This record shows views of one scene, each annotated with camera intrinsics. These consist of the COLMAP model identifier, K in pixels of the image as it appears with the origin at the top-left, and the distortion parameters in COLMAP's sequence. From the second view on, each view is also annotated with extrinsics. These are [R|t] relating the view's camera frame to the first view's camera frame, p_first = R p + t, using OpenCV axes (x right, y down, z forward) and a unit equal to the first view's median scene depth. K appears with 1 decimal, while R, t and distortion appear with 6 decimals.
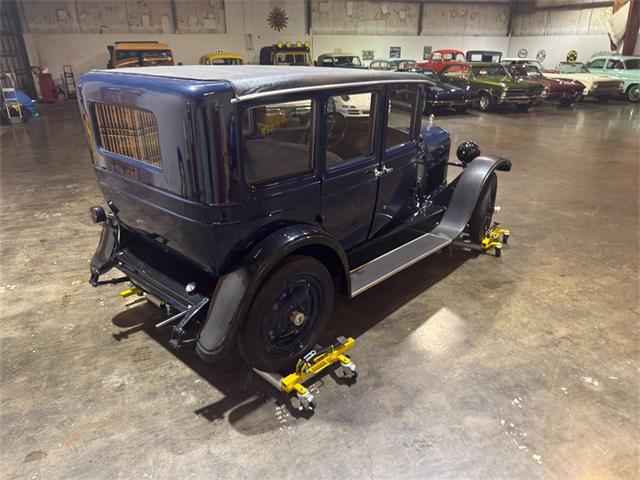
lens RADIAL K [[451.8, 0, 324.0], [0, 451.8, 241.7], [0, 0, 1]] dist [0.034255, -0.039468]
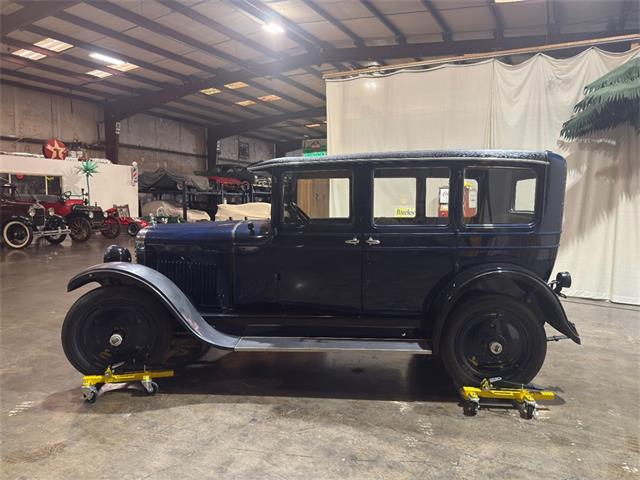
lens RADIAL K [[449.5, 0, 322.3], [0, 449.5, 238.6], [0, 0, 1]] dist [0.058476, -0.074509]
pose [[-0.646045, -0.071596, 0.759934, -0.809029], [0.284496, 0.901268, 0.326771, -0.564853], [-0.708299, 0.427307, -0.561891, 1.691735]]
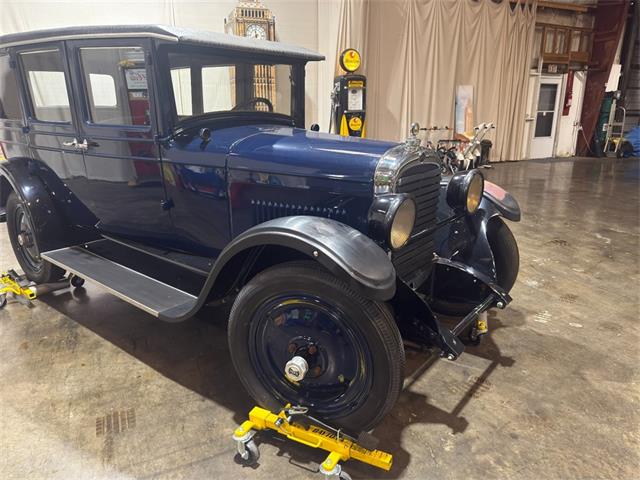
lens RADIAL K [[456.9, 0, 321.9], [0, 456.9, 239.9], [0, 0, 1]] dist [0.002923, -0.007239]
pose [[0.071259, 0.282164, -0.956716, 0.907665], [-0.387845, 0.891515, 0.234046, -0.329819], [0.918966, 0.354380, 0.172964, 1.178300]]
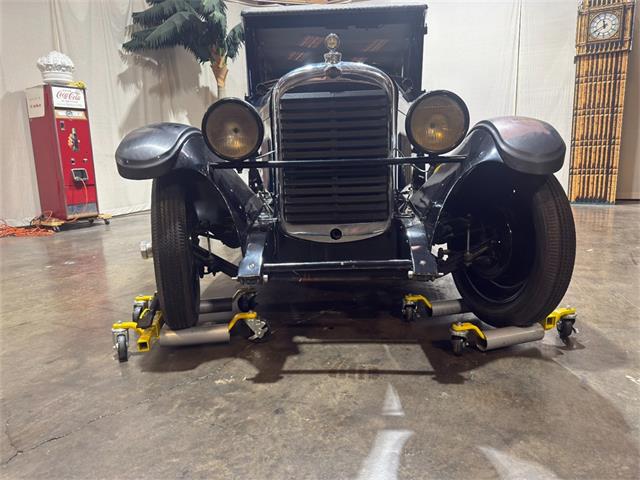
lens RADIAL K [[449.3, 0, 321.0], [0, 449.3, 239.7], [0, 0, 1]] dist [0.038241, -0.047580]
pose [[-0.760896, 0.141667, -0.633220, 0.678790], [-0.227047, 0.856056, 0.464347, -0.410057], [0.607855, 0.497091, -0.619204, 1.754958]]
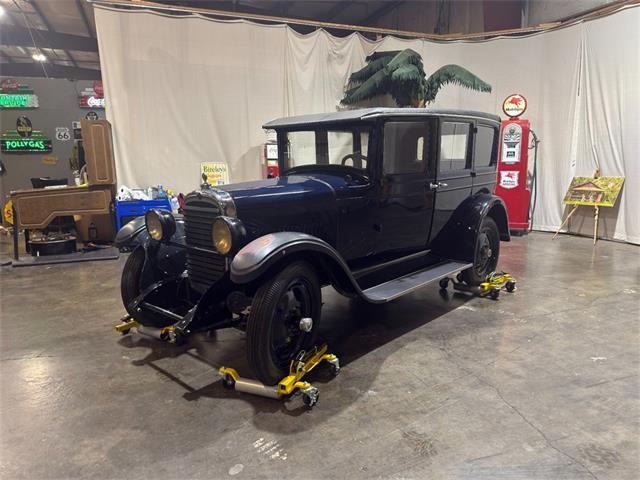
lens RADIAL K [[447.8, 0, 322.3], [0, 447.8, 241.7], [0, 0, 1]] dist [0.062036, -0.082697]
pose [[-0.999869, 0.013160, 0.009445, 0.091498], [0.016181, 0.838397, 0.544819, -0.717608], [-0.000749, 0.544901, -0.838500, 2.100223]]
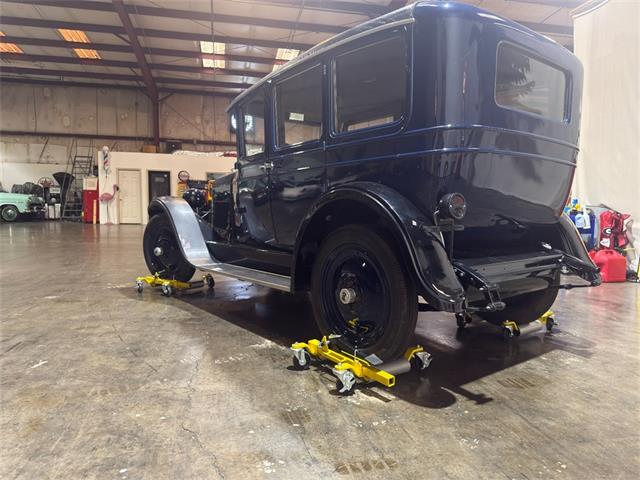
lens RADIAL K [[447.8, 0, 322.3], [0, 447.8, 241.7], [0, 0, 1]] dist [0.062036, -0.082697]
pose [[0.158965, -0.074949, 0.984435, -1.002245], [0.372007, 0.928169, 0.010595, -0.077418], [-0.914517, 0.364533, 0.175428, 0.932145]]
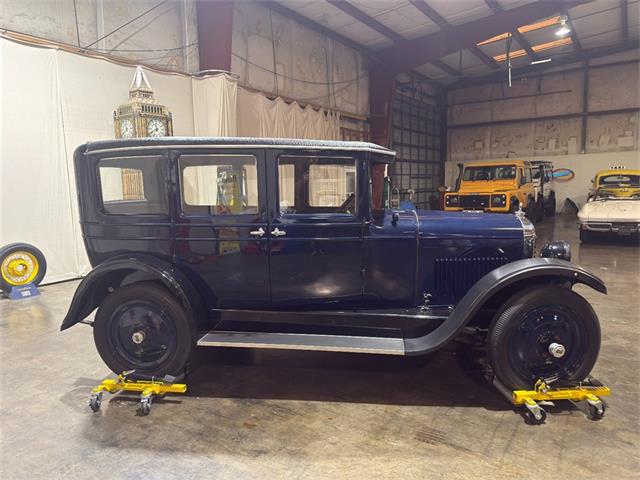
lens RADIAL K [[451.8, 0, 324.0], [0, 451.8, 241.7], [0, 0, 1]] dist [0.034255, -0.039468]
pose [[0.573122, 0.089849, -0.814529, 0.880238], [-0.301375, 0.947421, -0.107546, -0.061224], [0.762039, 0.307116, 0.570067, 0.477251]]
